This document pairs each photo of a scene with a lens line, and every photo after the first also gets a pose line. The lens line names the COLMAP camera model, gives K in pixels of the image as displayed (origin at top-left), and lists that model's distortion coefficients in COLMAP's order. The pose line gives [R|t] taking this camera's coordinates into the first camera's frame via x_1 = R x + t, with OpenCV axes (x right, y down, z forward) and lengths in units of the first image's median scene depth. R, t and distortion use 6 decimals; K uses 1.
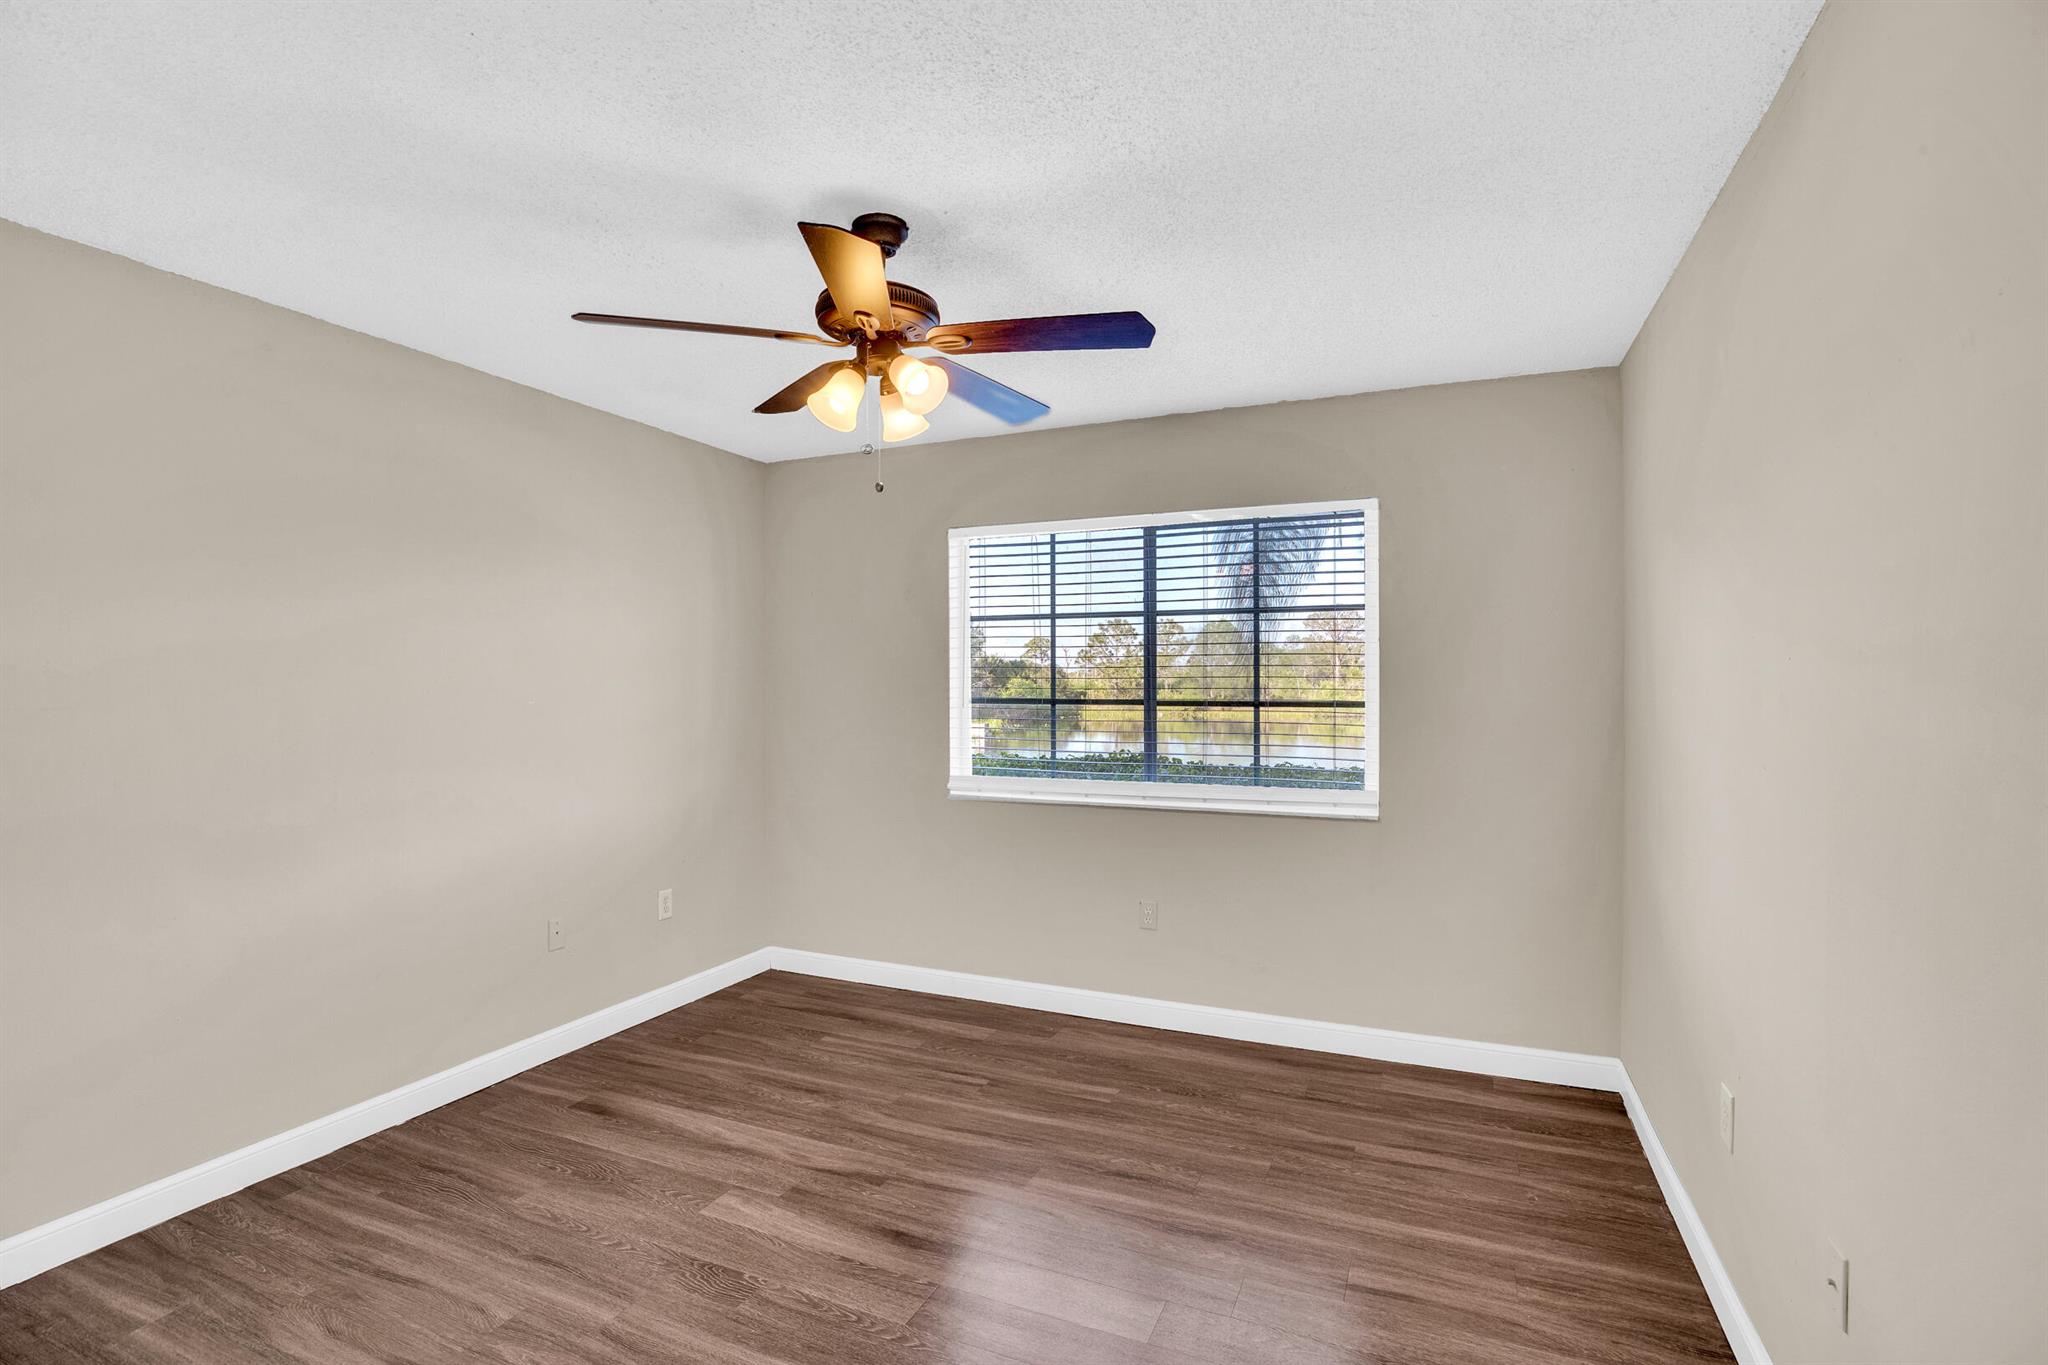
lens RADIAL K [[940.2, 0, 1032.0], [0, 940.2, 681.4], [0, 0, 1]] dist [-0.045712, 0.014375]
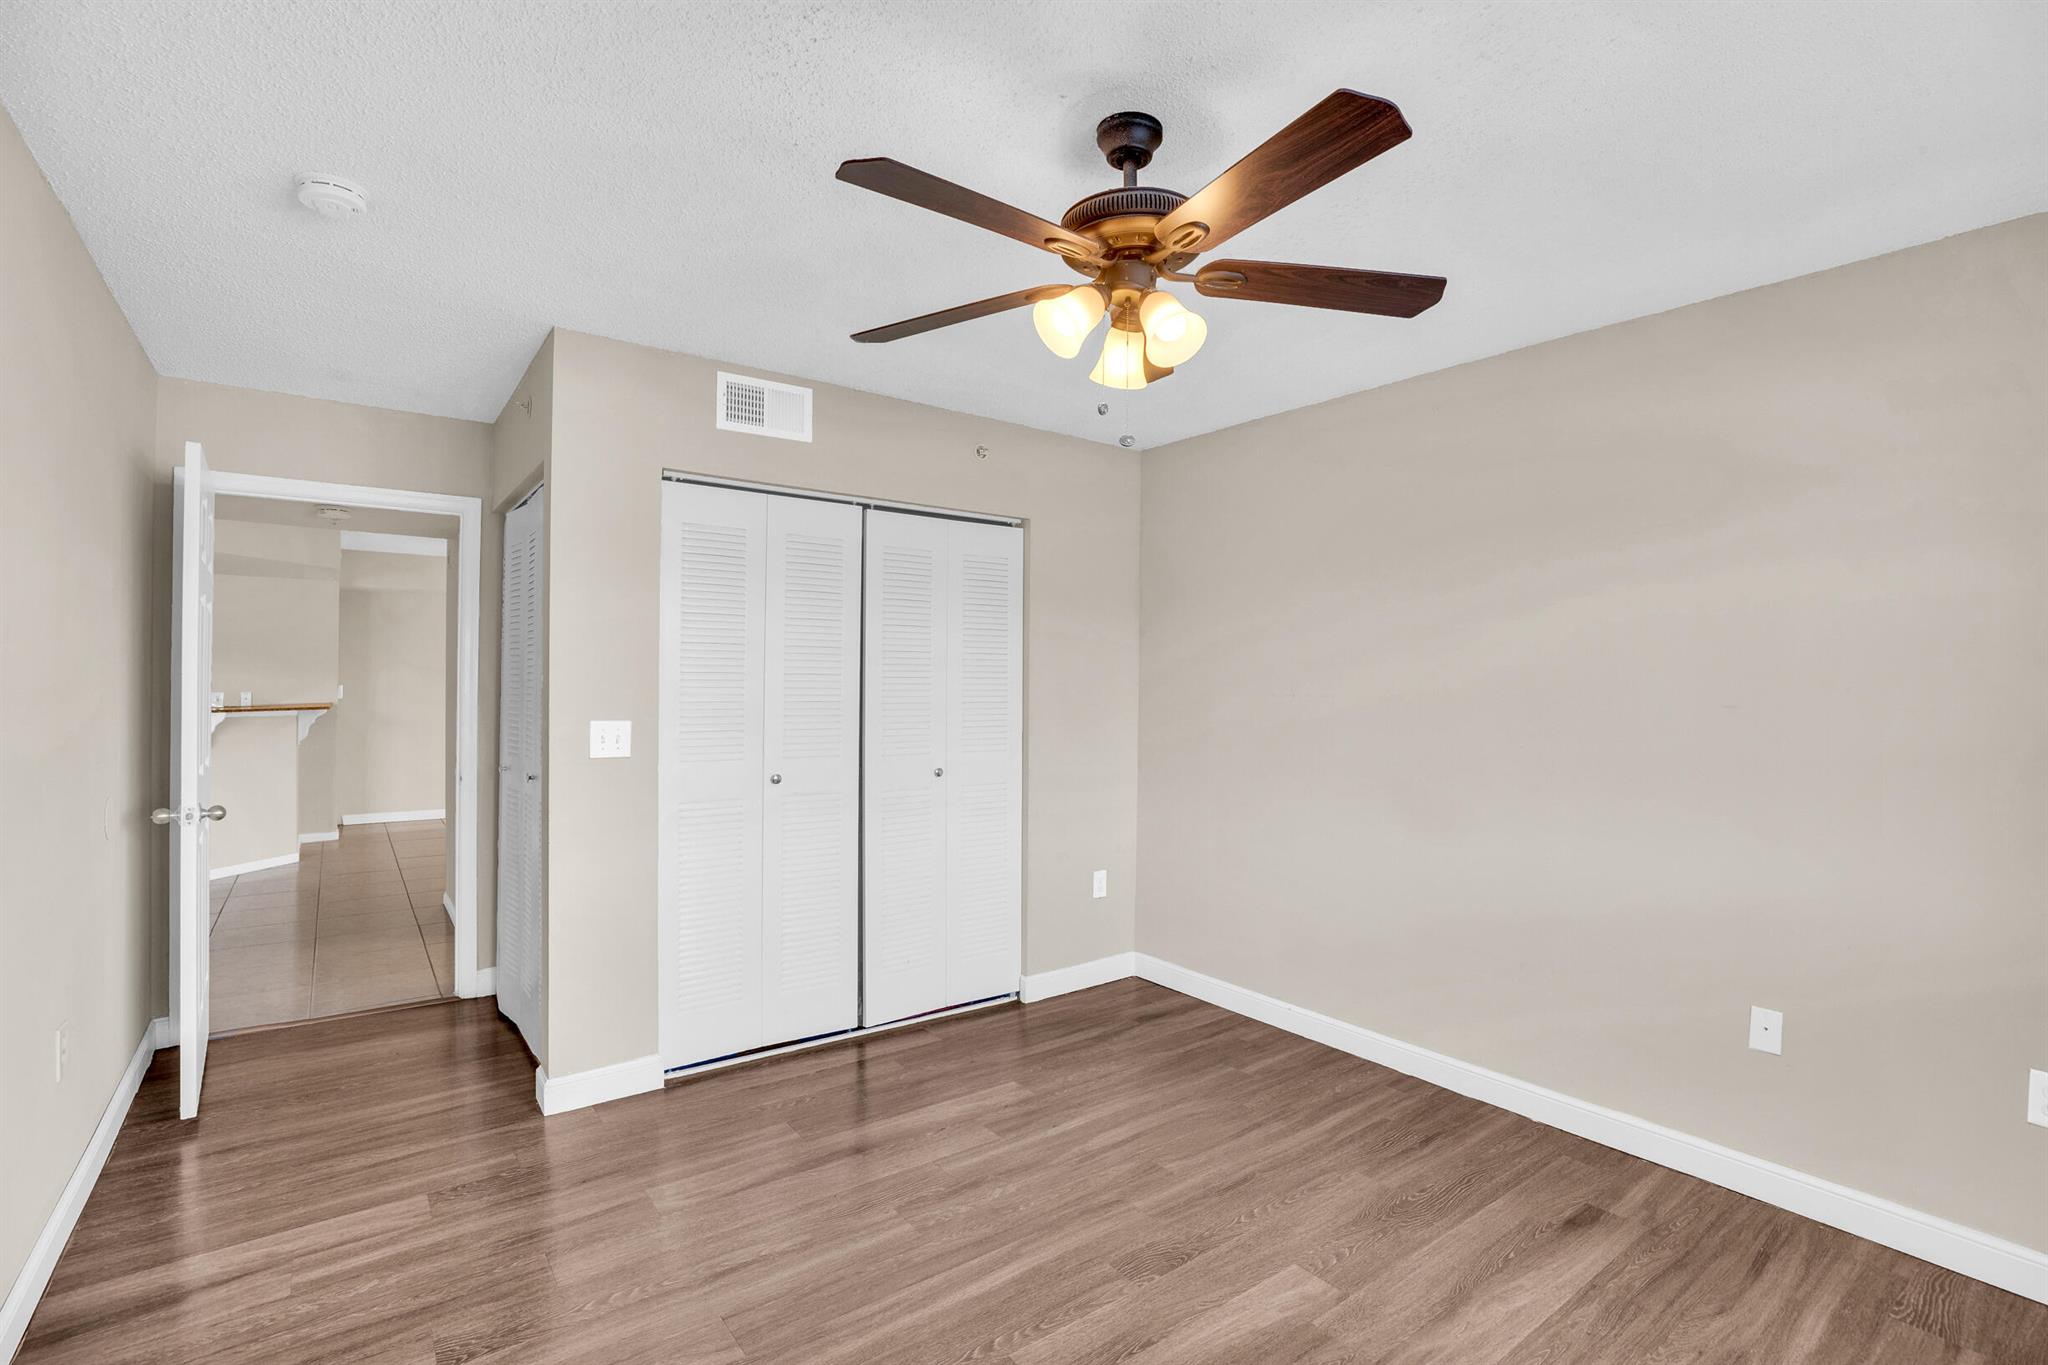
lens RADIAL K [[940.2, 0, 1032.0], [0, 940.2, 681.4], [0, 0, 1]] dist [-0.045712, 0.014375]
pose [[-0.480604, 0.004047, -0.876928, 0.531667], [-0.002134, 0.999981, 0.005784, -0.005719], [0.876935, 0.004651, -0.480586, 1.143561]]
